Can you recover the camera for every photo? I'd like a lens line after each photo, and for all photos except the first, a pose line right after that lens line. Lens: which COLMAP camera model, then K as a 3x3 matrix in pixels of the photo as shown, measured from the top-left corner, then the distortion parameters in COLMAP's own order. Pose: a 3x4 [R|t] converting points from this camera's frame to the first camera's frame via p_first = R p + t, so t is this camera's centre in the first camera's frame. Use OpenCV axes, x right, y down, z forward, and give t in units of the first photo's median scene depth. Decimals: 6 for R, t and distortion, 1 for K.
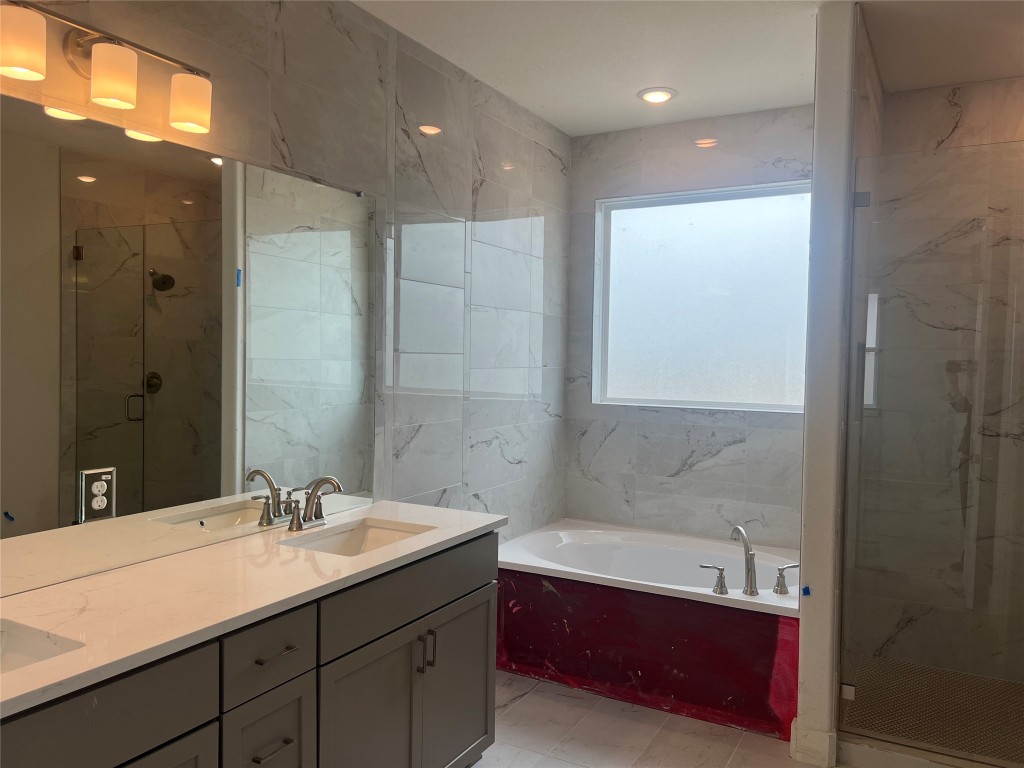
lens RADIAL K [[760.7, 0, 510.6], [0, 760.7, 383.0], [0, 0, 1]] dist [-0.000738, -0.001845]
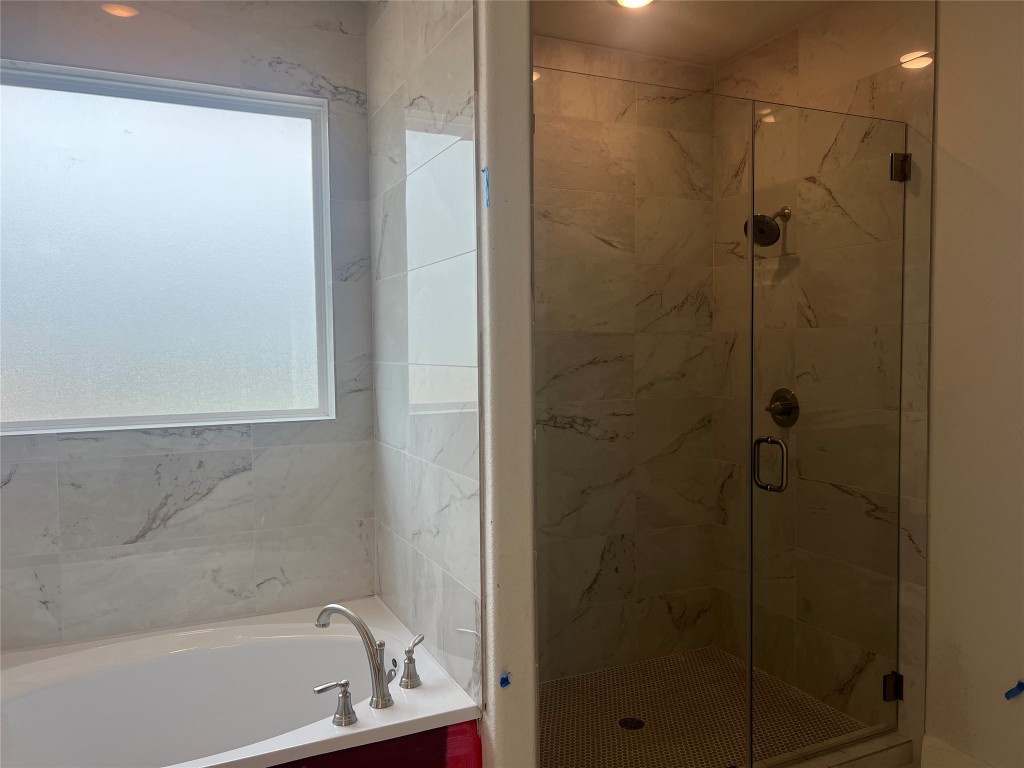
lens RADIAL K [[760.7, 0, 513.7], [0, 760.7, 383.9], [0, 0, 1]] dist [-0.000738, -0.001845]
pose [[0.571898, -0.060742, 0.818073, -0.107161], [0.047722, 0.998029, 0.040742, -0.014922], [-0.818936, 0.015739, 0.573669, 0.409486]]
